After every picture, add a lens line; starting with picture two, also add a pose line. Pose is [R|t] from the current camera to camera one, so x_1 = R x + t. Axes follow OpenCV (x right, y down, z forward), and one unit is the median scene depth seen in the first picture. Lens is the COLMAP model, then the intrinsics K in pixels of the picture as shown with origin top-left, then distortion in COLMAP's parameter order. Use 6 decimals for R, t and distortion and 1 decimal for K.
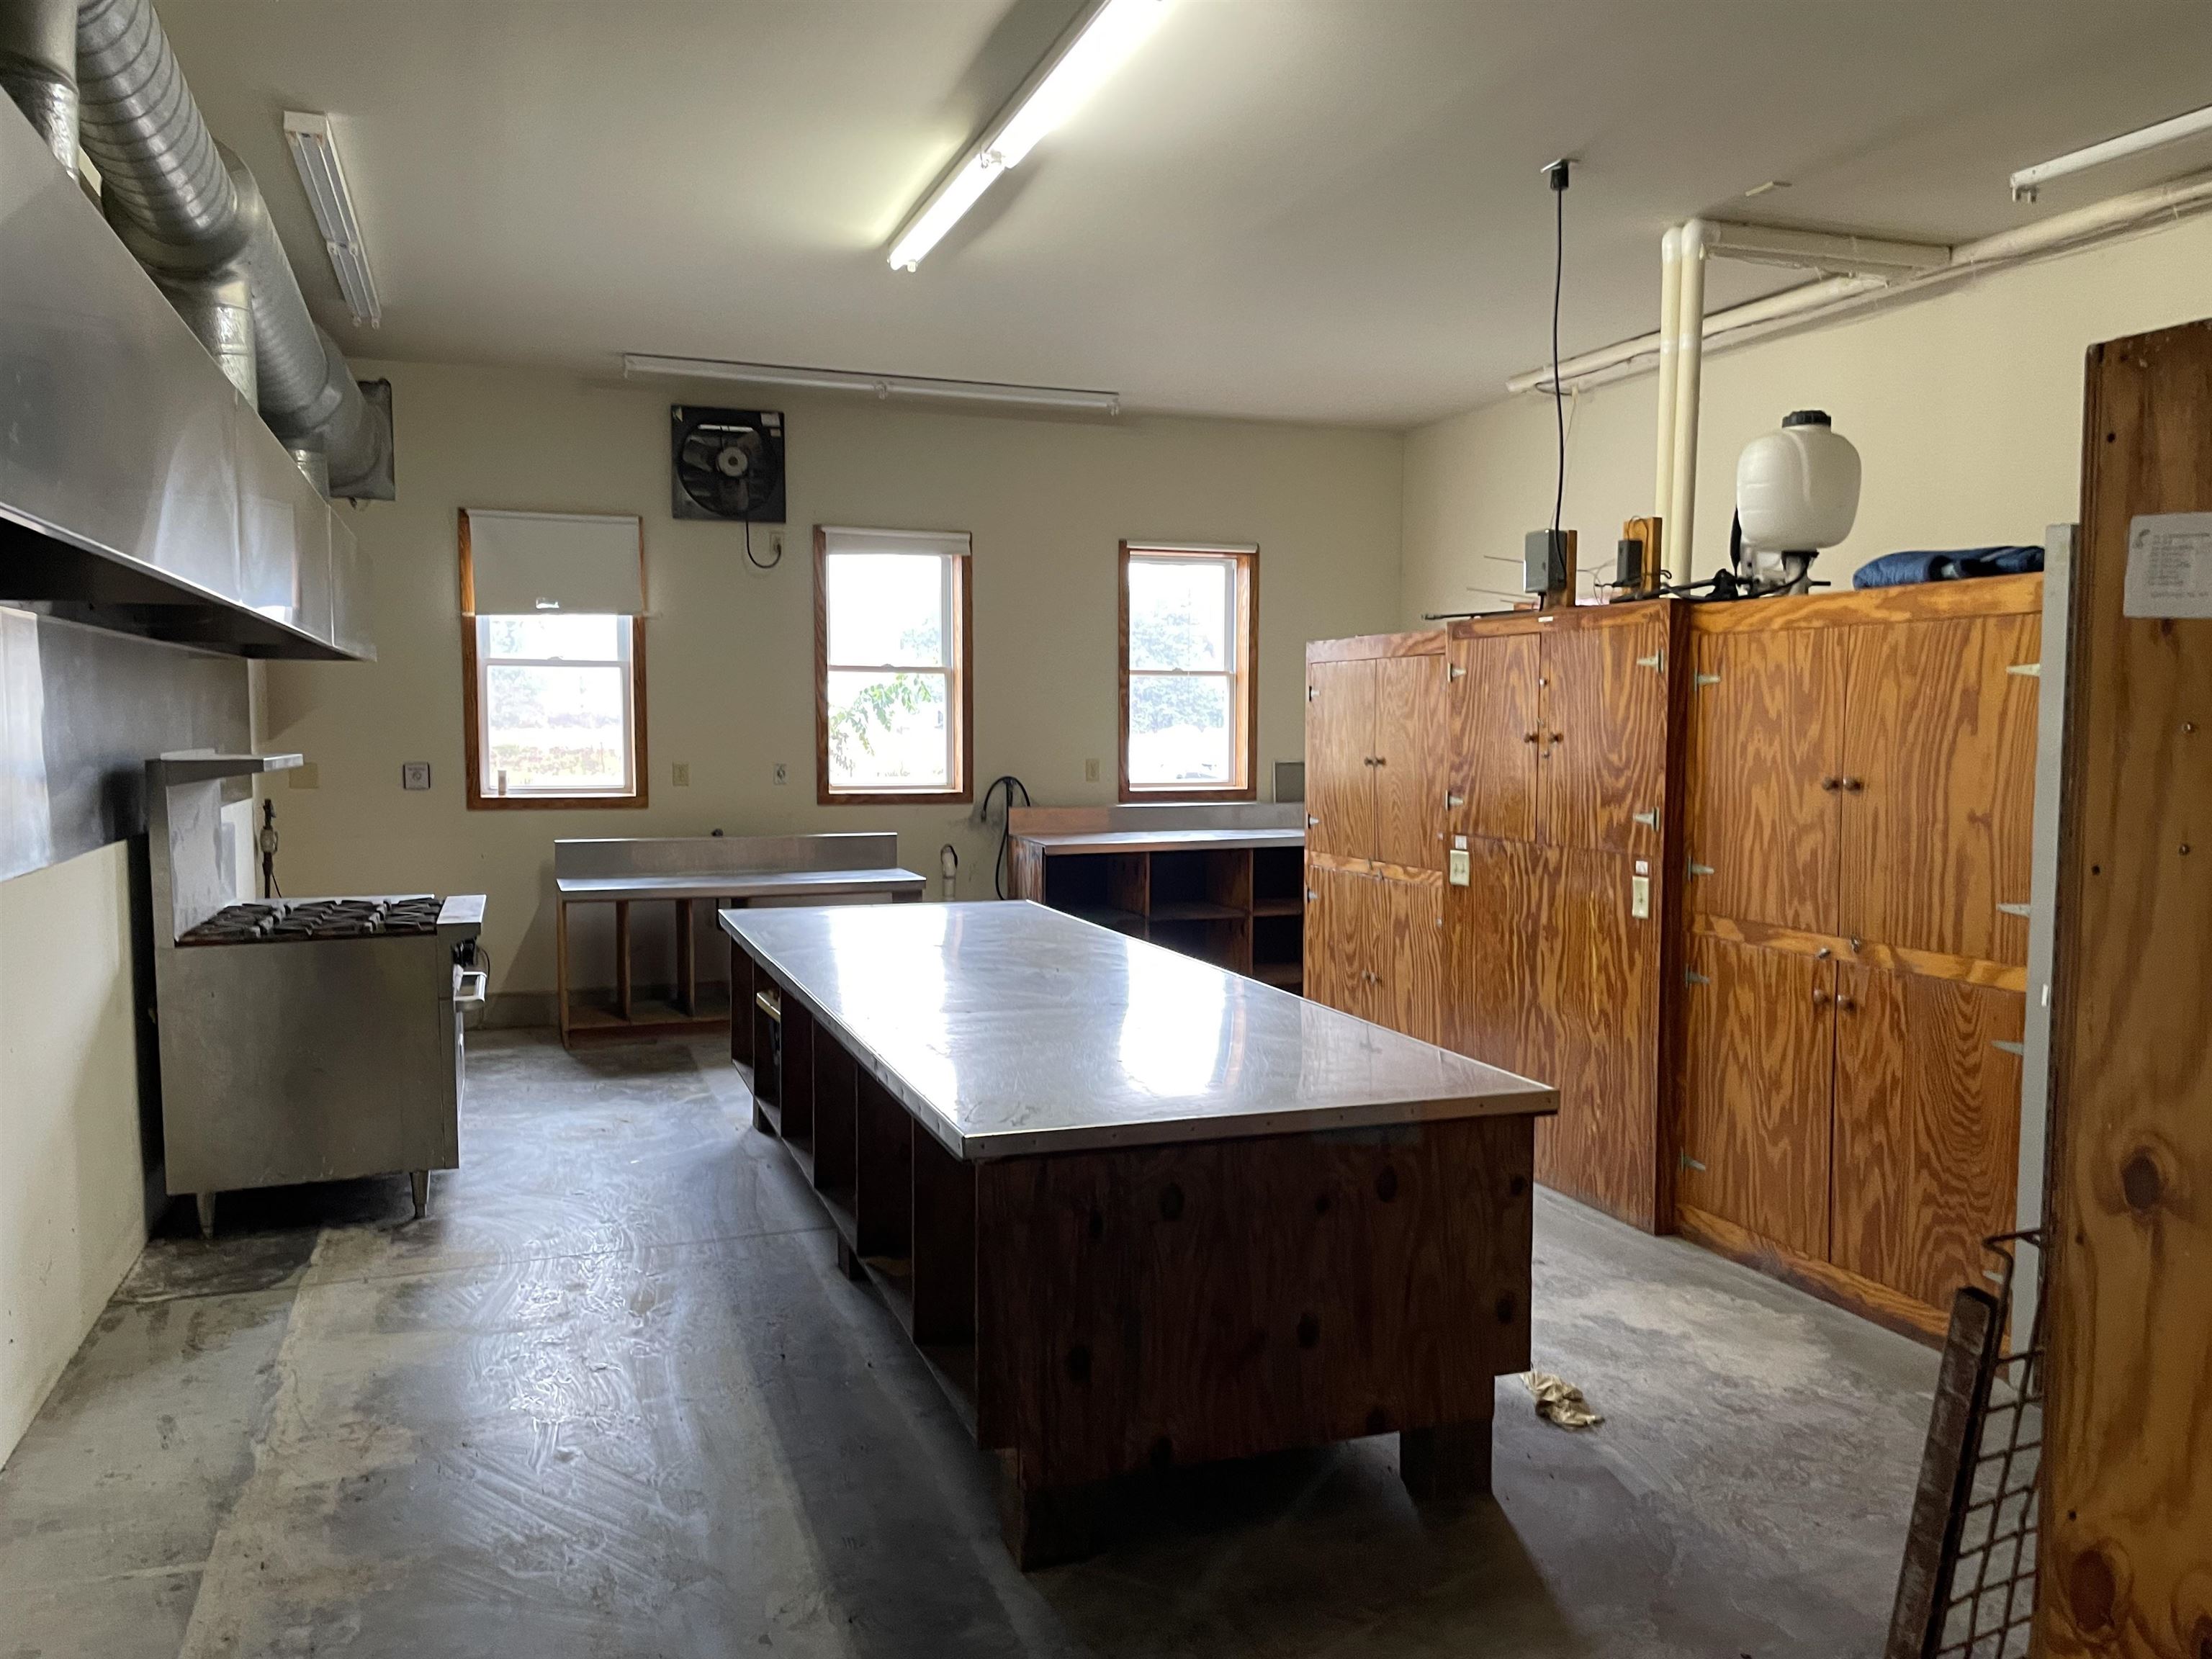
lens RADIAL K [[1682.4, 0, 1111.3], [0, 1682.4, 837.9], [0, 0, 1]] dist [0.096757, -0.134845]
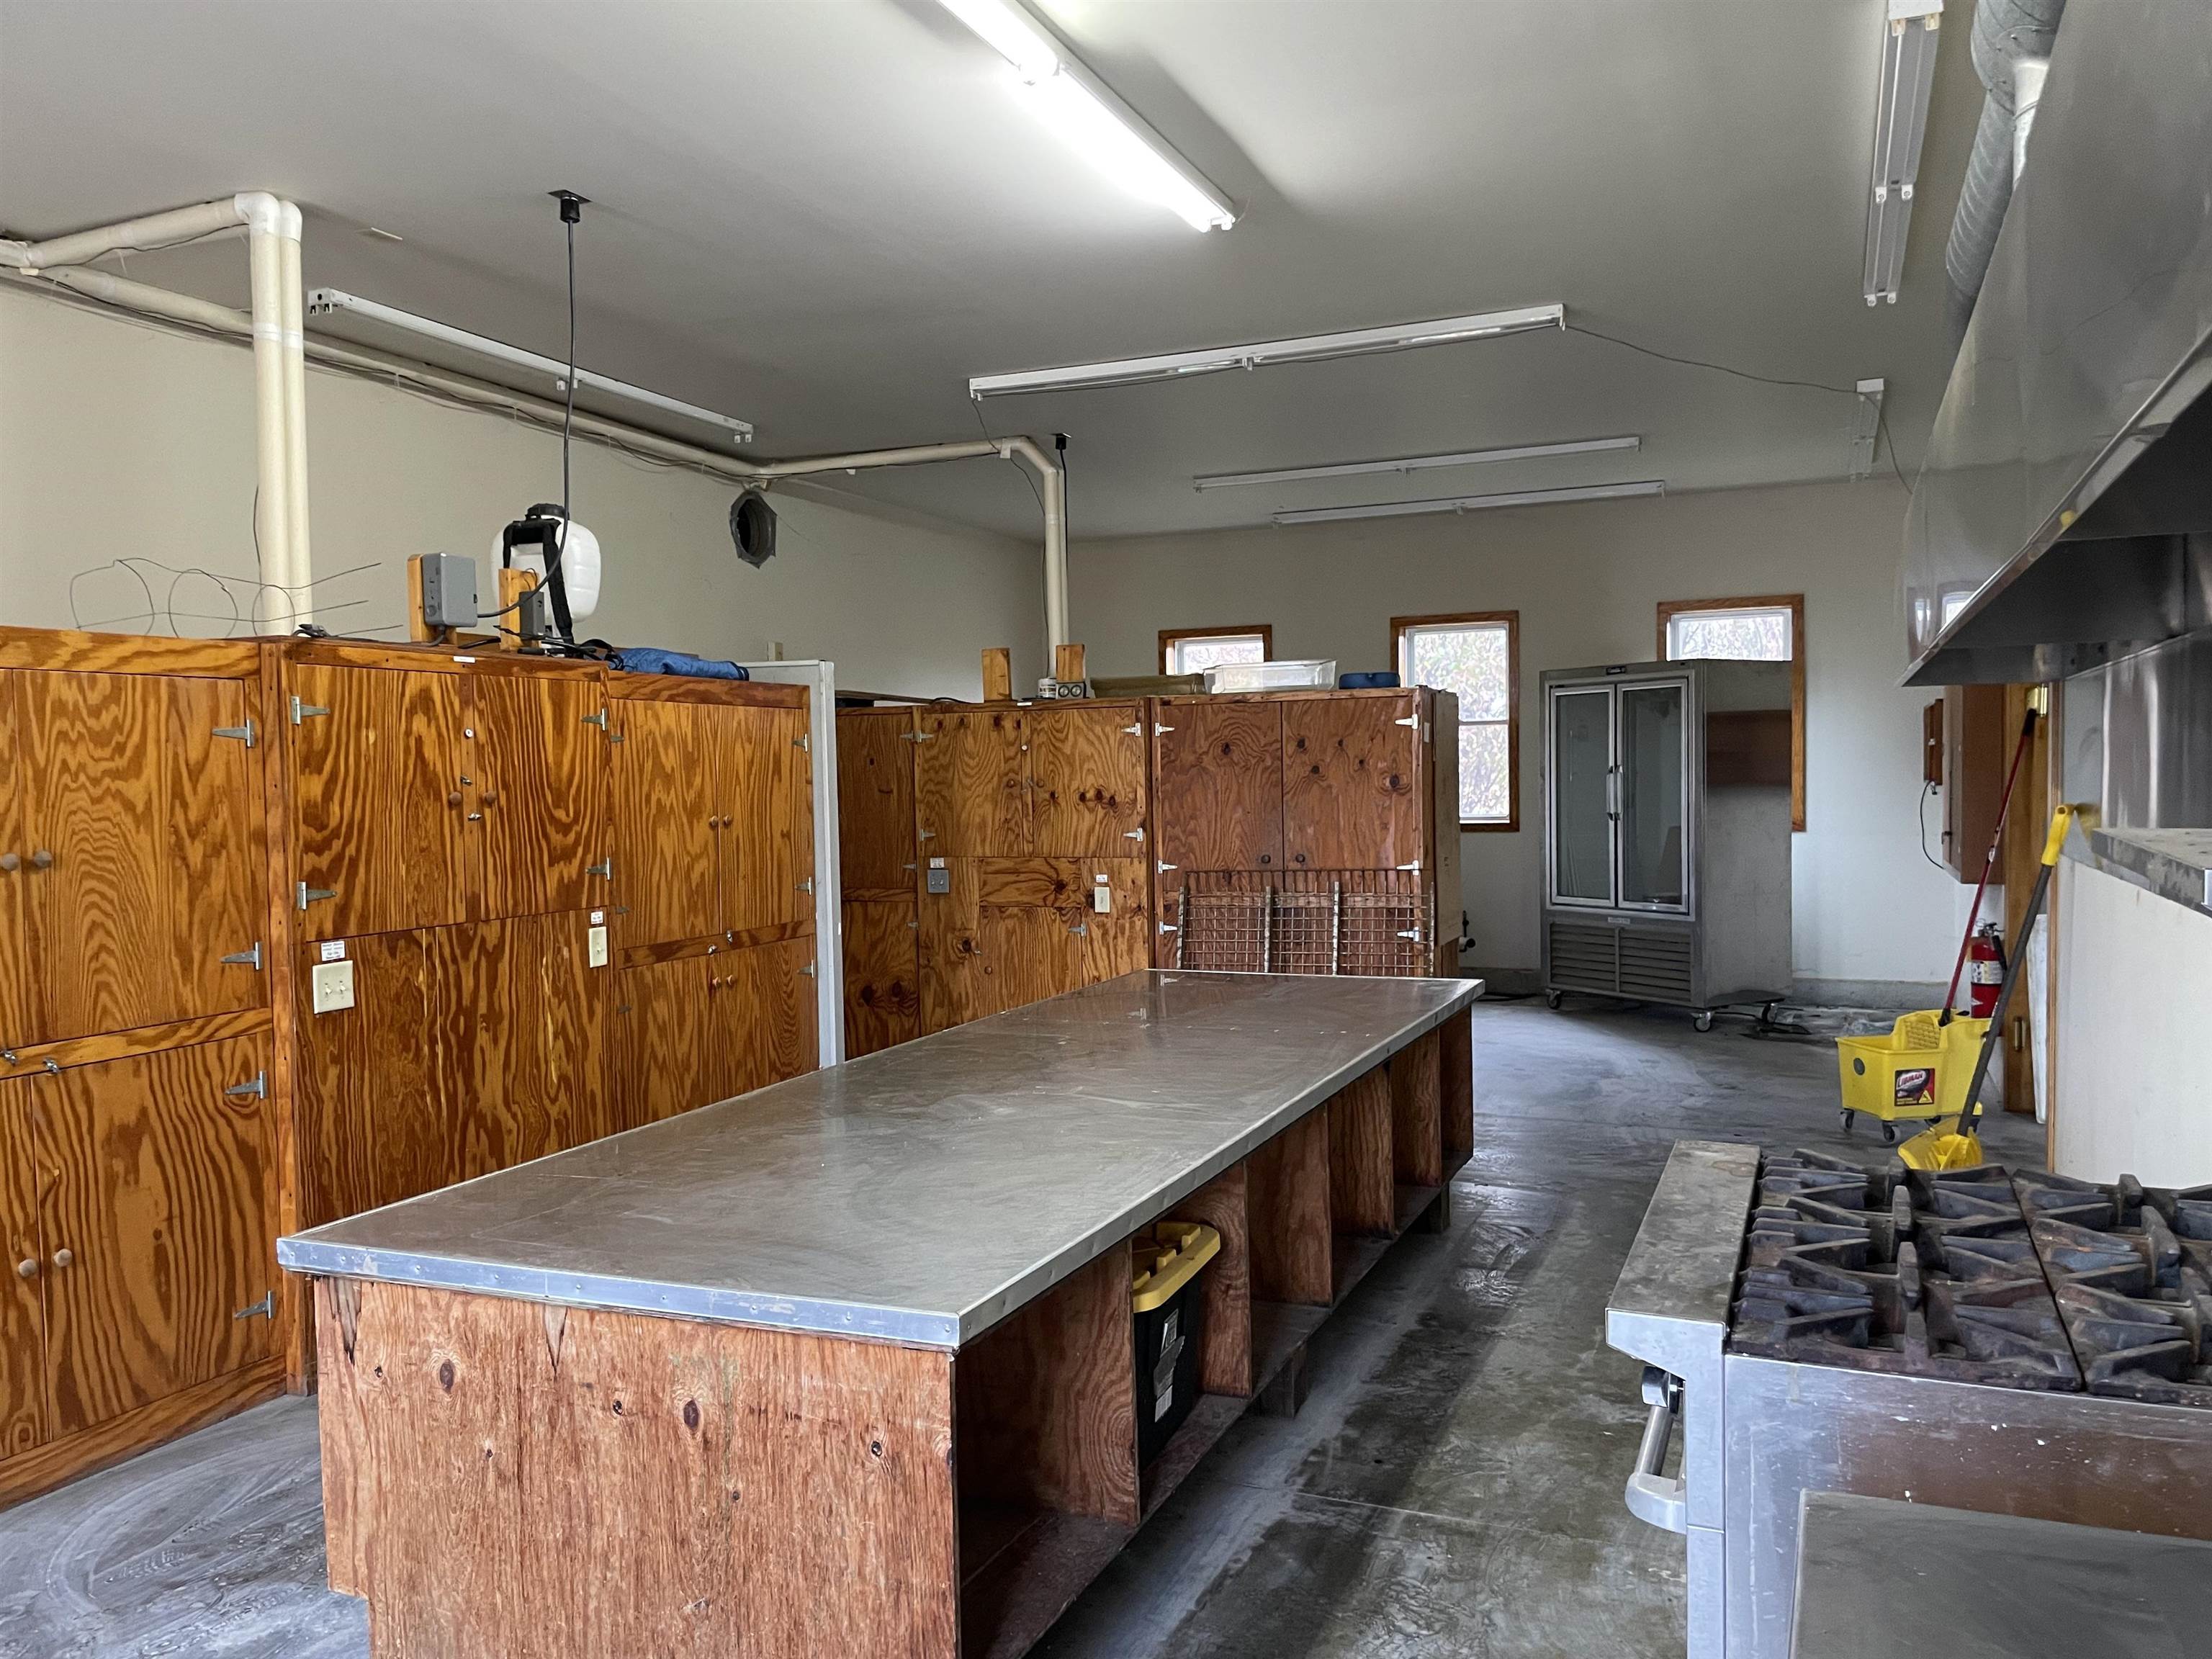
lens RADIAL K [[1682.4, 0, 1111.3], [0, 1682.4, 837.9], [0, 0, 1]] dist [0.096757, -0.134845]
pose [[-0.733126, -0.017969, 0.679855, -0.597351], [0.063777, 0.993429, 0.095031, -0.105362], [-0.677096, 0.113029, -0.727163, 1.485748]]
